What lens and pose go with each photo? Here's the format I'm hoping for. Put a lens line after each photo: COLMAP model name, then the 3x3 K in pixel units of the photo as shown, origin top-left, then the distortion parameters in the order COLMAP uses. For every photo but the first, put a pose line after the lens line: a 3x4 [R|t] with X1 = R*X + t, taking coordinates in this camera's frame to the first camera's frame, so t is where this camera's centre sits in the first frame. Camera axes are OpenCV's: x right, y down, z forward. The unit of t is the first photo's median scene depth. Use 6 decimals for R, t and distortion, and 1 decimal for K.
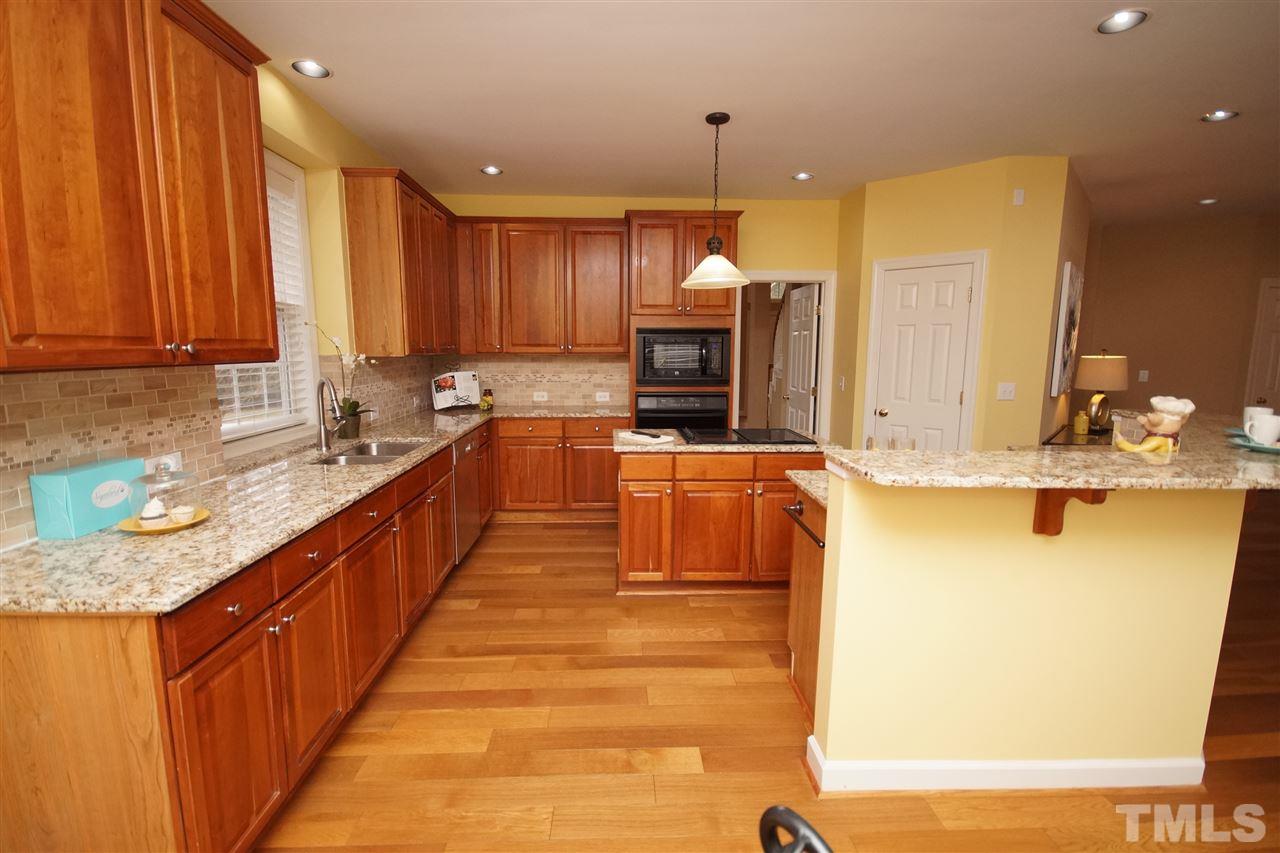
lens RADIAL K [[571.1, 0, 638.6], [0, 571.1, 422.9], [0, 0, 1]] dist [-0.002833, -0.001732]
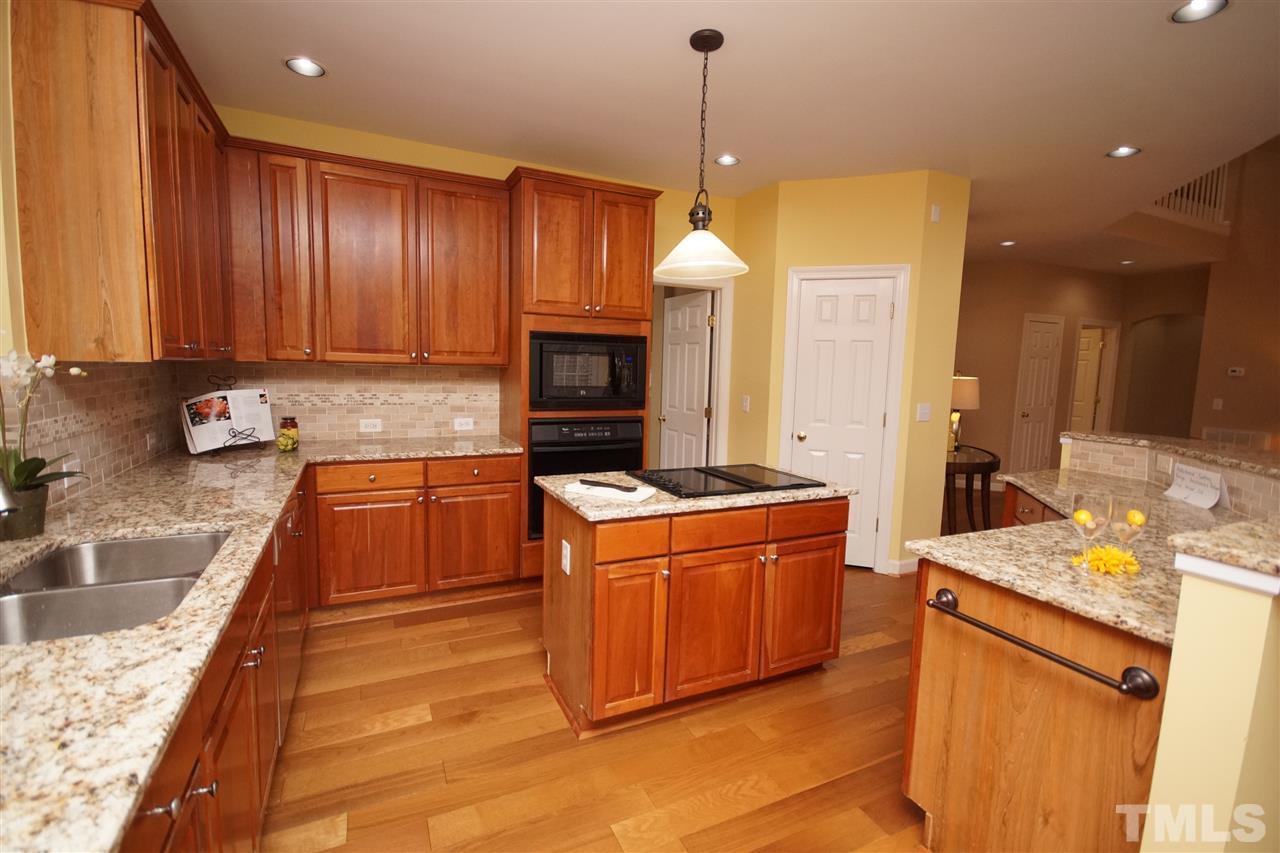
lens RADIAL K [[571.1, 0, 644.2], [0, 571.1, 425.9], [0, 0, 1]] dist [-0.002833, -0.001732]
pose [[0.918447, -0.021648, 0.394950, -0.160819], [0.030012, 0.999437, -0.015009, -0.029672], [-0.394403, 0.025638, 0.918580, 0.275018]]
